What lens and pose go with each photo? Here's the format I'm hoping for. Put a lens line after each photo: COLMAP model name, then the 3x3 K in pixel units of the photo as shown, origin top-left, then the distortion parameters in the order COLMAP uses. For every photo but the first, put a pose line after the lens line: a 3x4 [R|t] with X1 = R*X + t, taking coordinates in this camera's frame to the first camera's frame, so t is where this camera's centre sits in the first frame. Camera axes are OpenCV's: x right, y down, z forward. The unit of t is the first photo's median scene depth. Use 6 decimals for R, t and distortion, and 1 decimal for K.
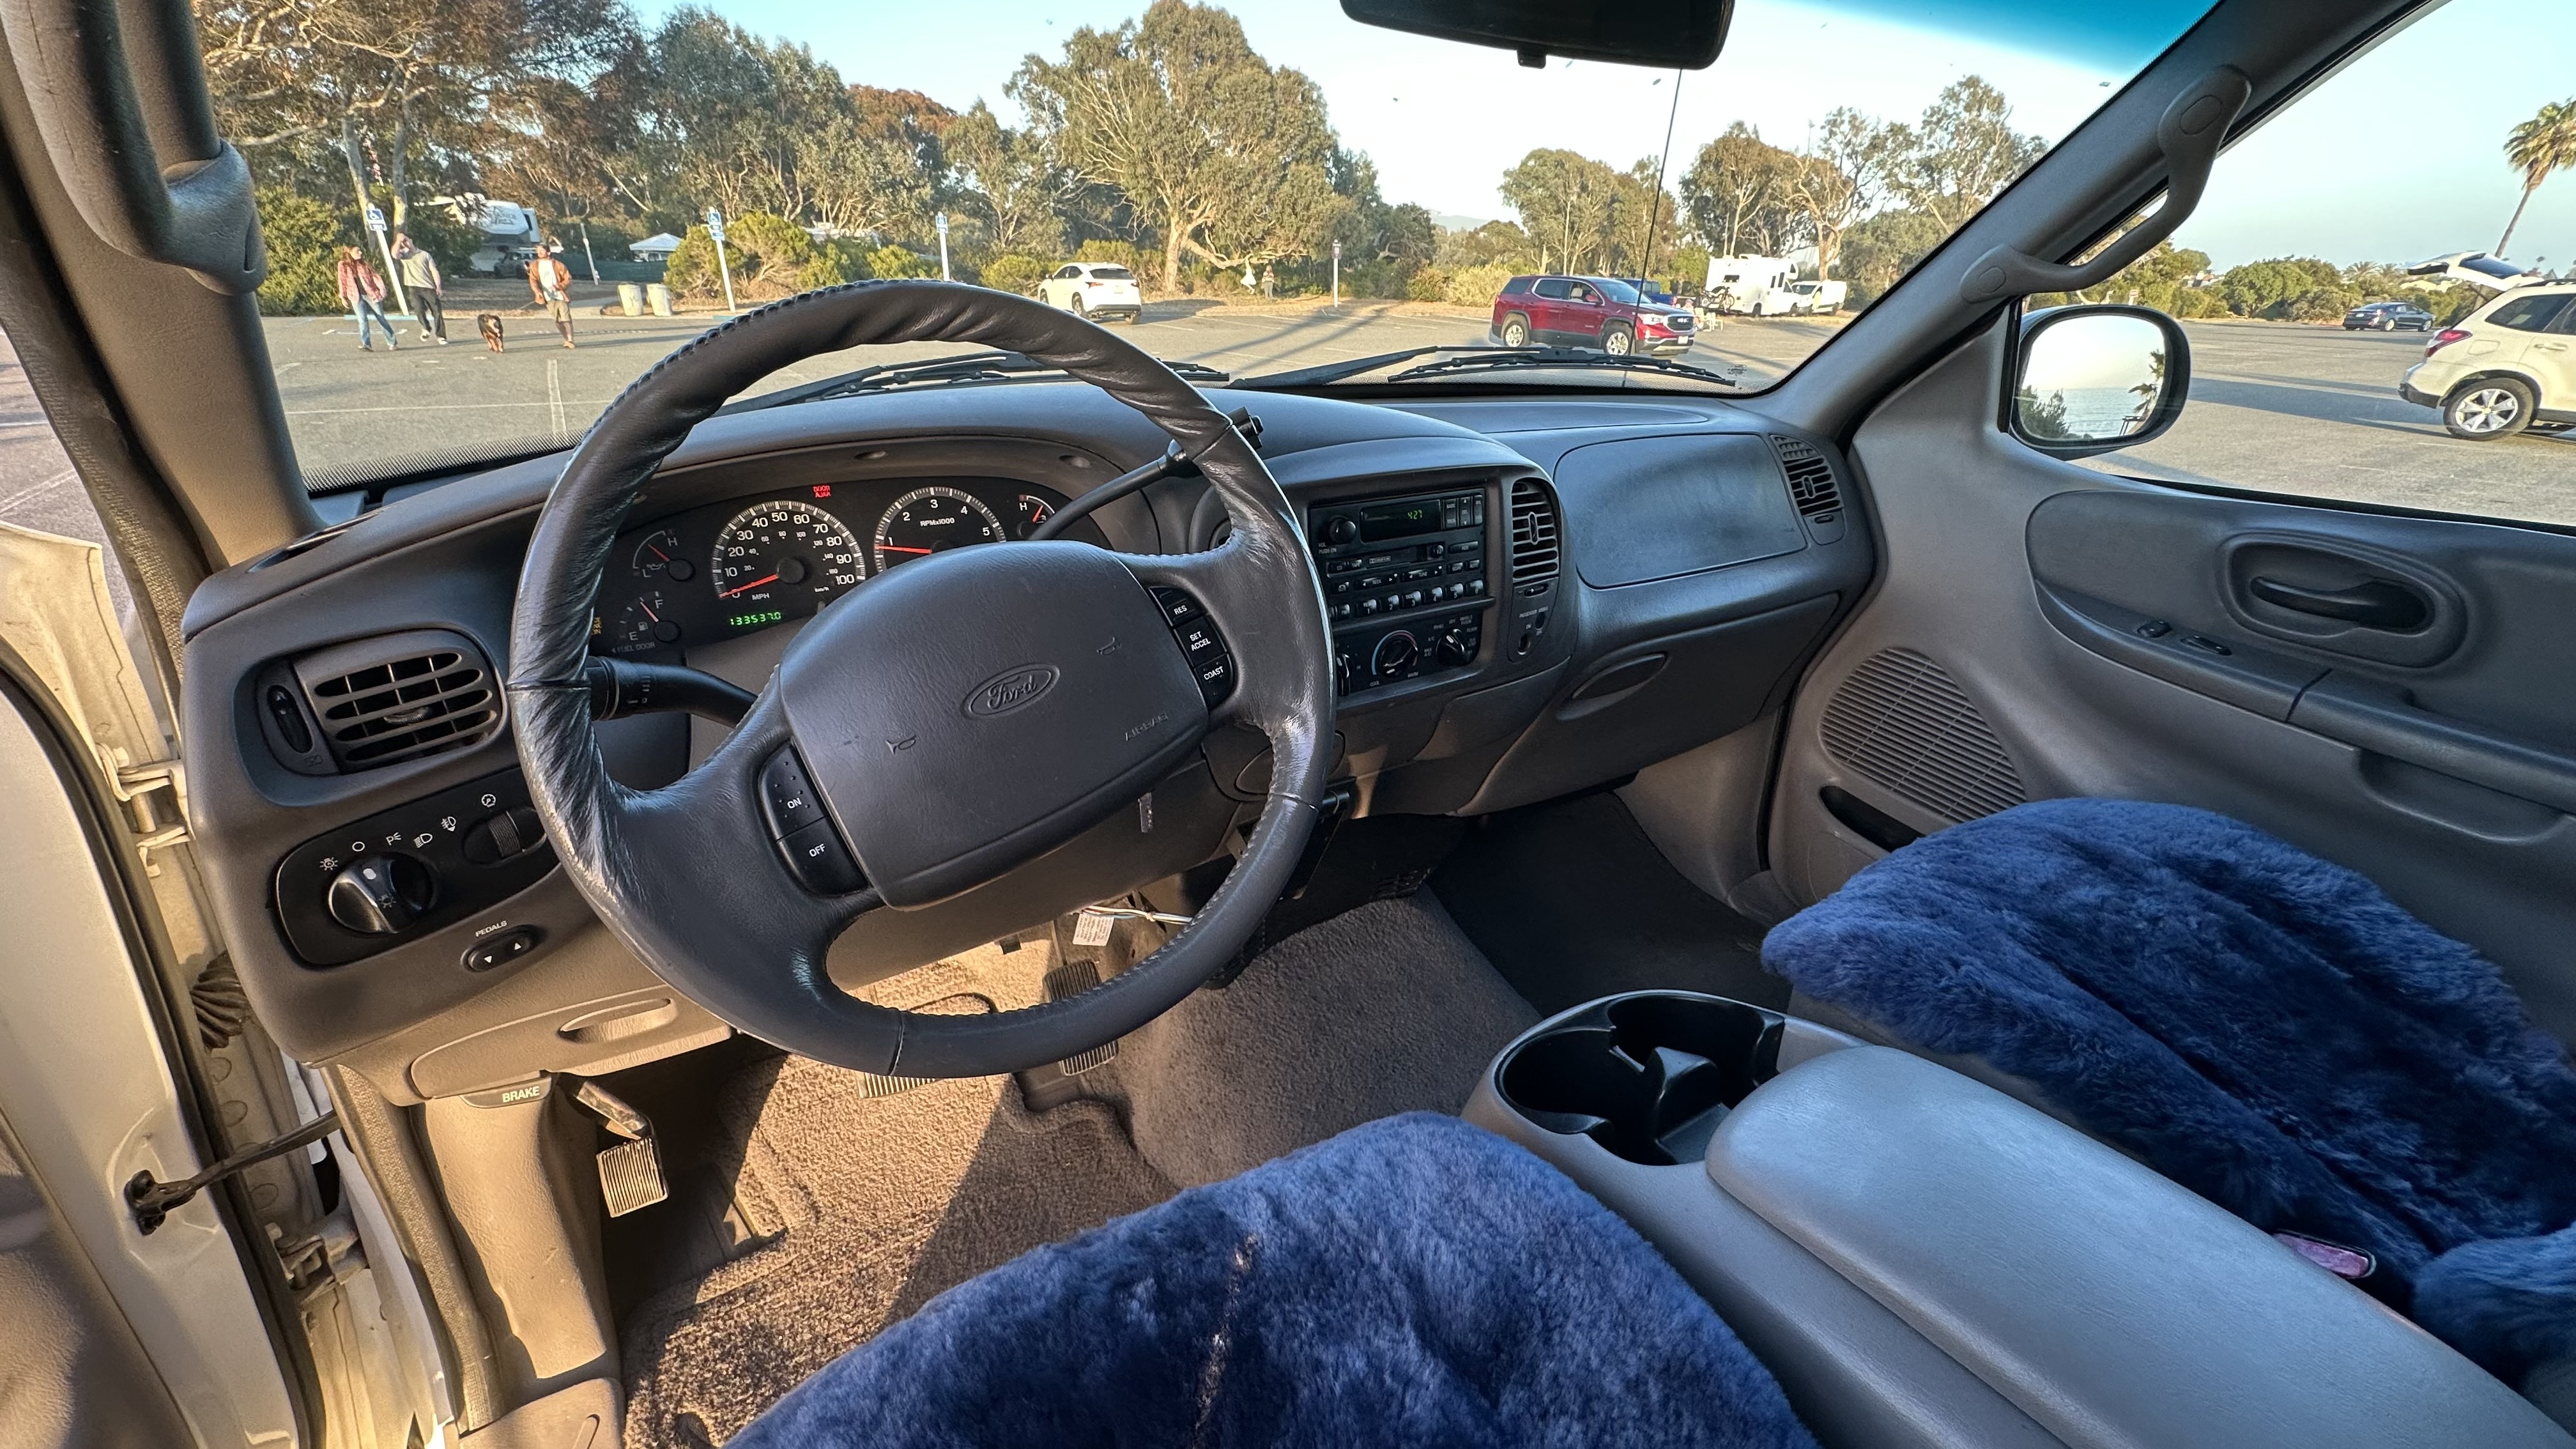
lens RADIAL K [[1049.9, 0, 1288.0], [0, 1049.9, 724.5], [0, 0, 1]] dist [-0.015406, 0.011014]
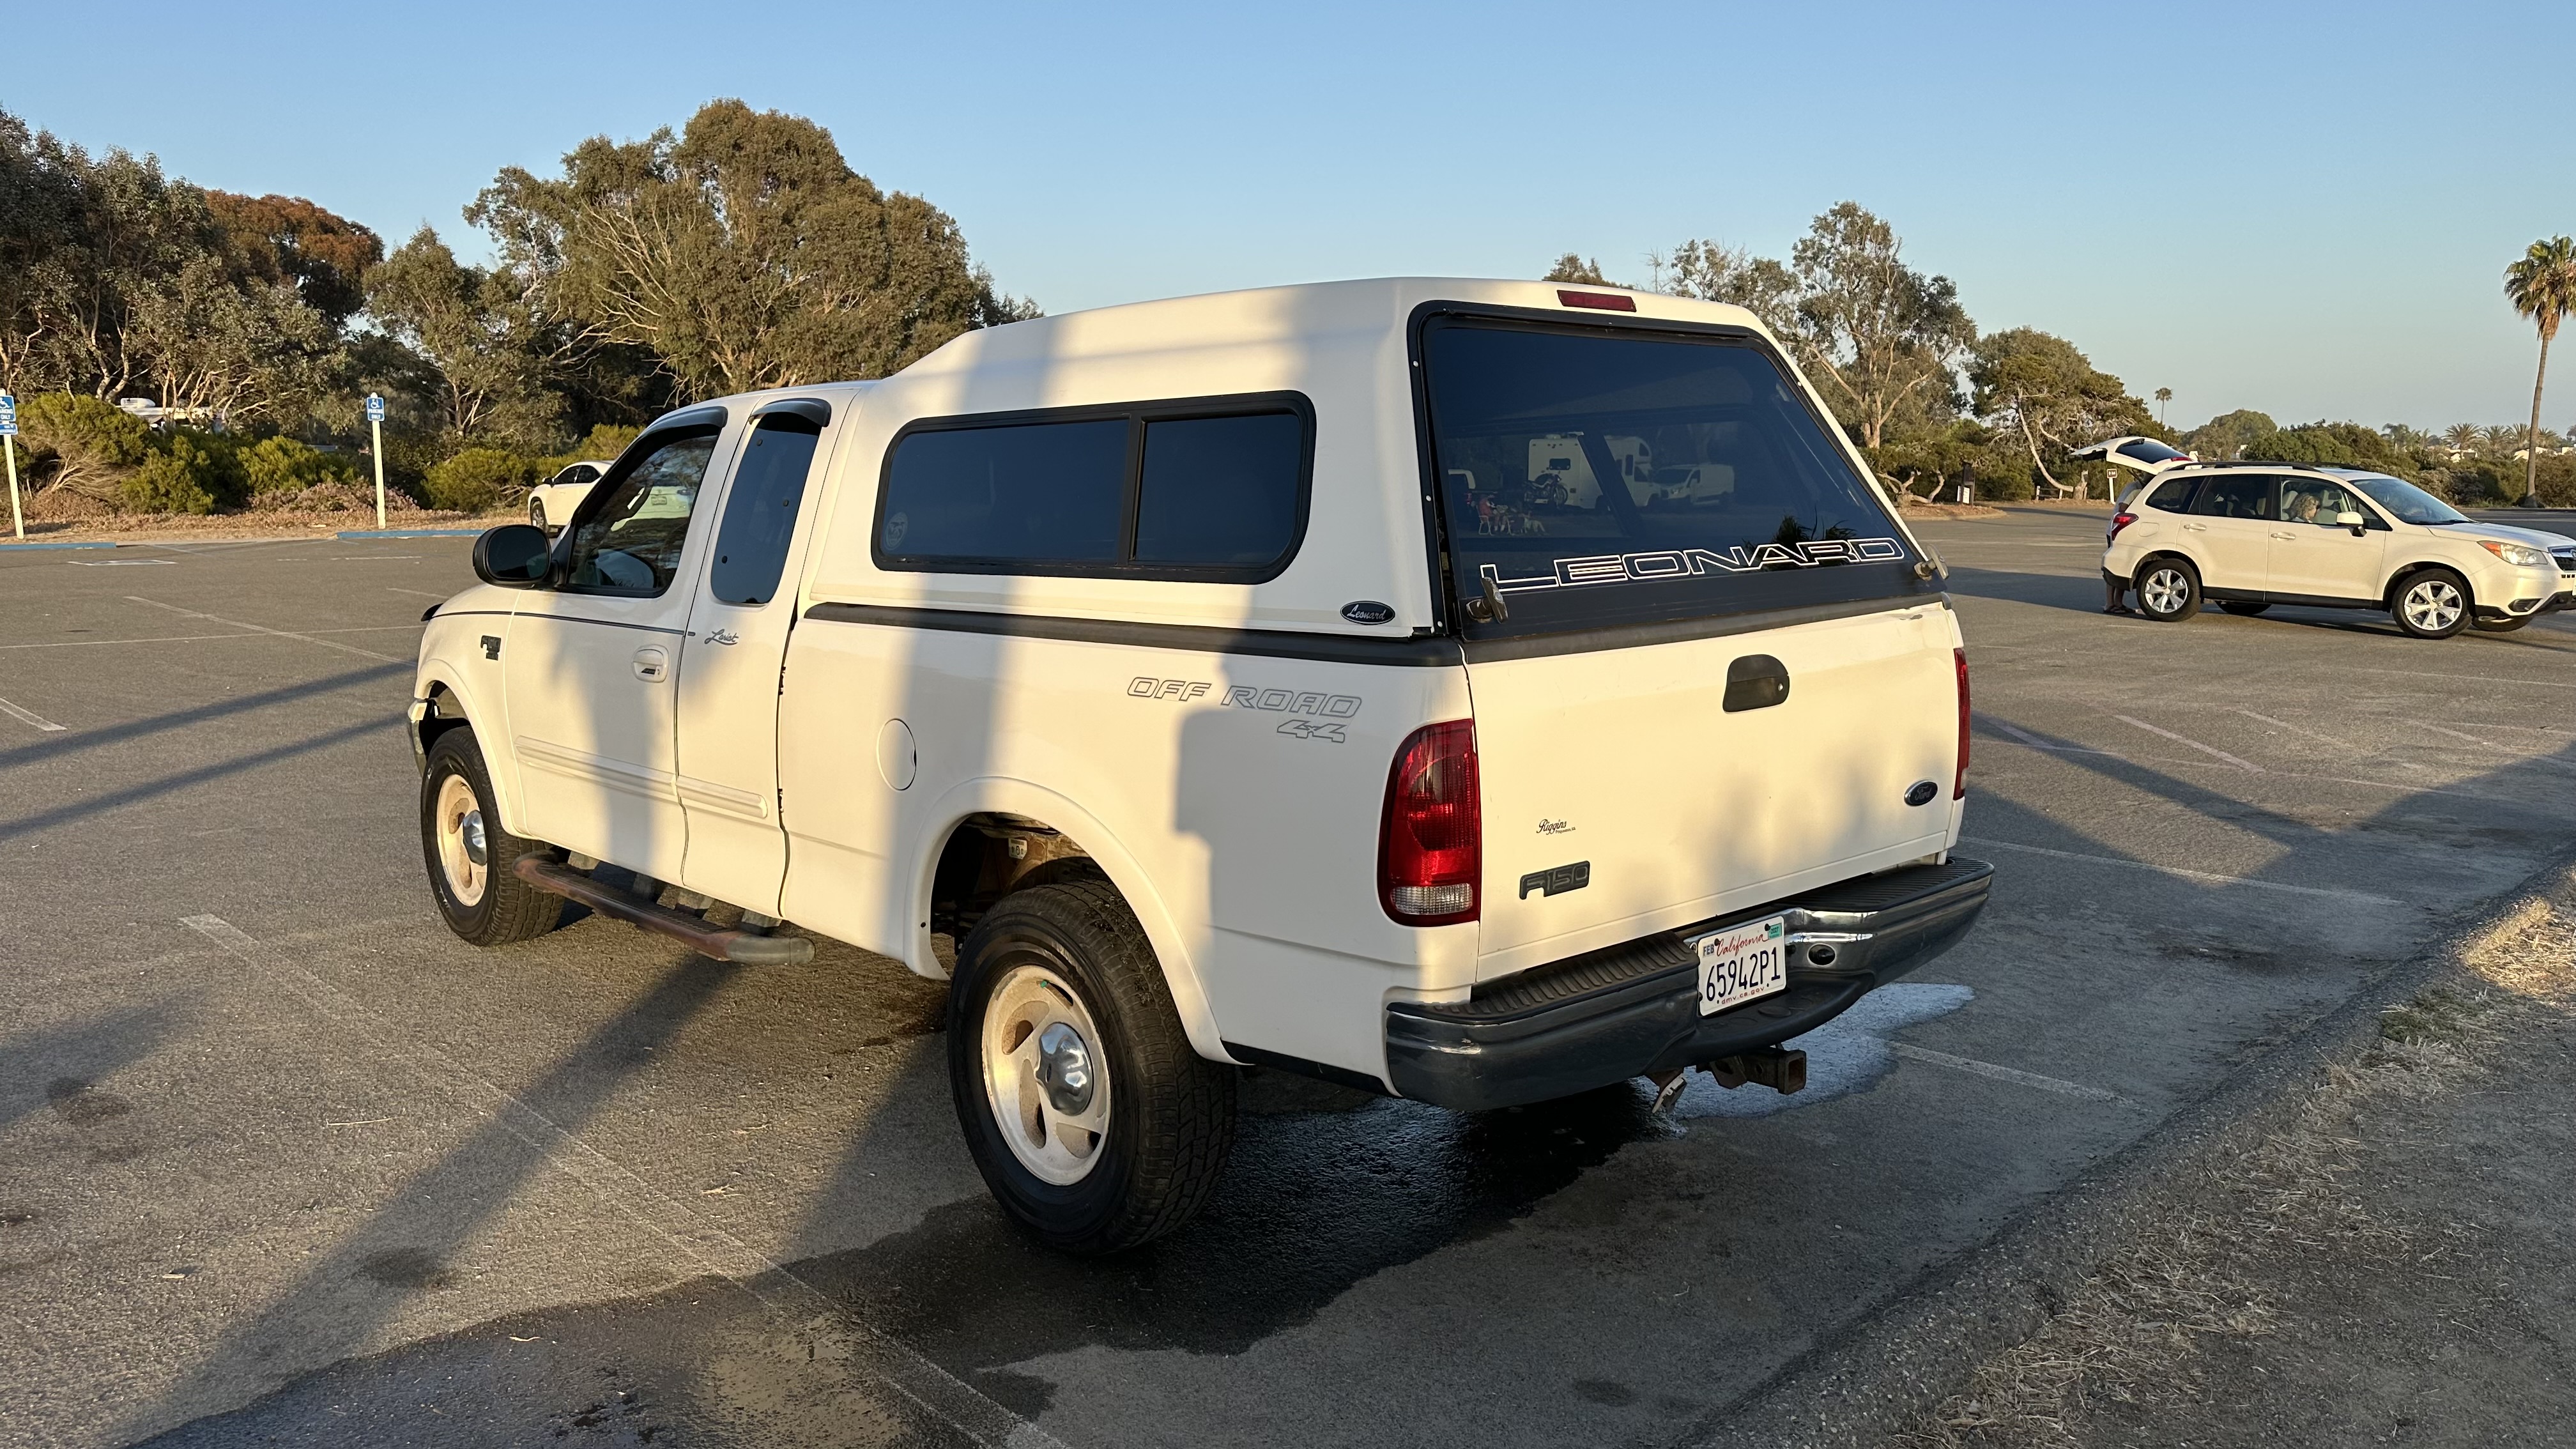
lens RADIAL K [[1872.7, 0, 1288.0], [0, 1872.7, 724.5], [0, 0, 1]] dist [0.122530, -0.138409]
pose [[0.983983, -0.040782, 0.173533, 0.018840], [0.085192, 0.962697, -0.256820, 0.065497], [-0.156586, 0.267490, 0.950752, -0.164737]]
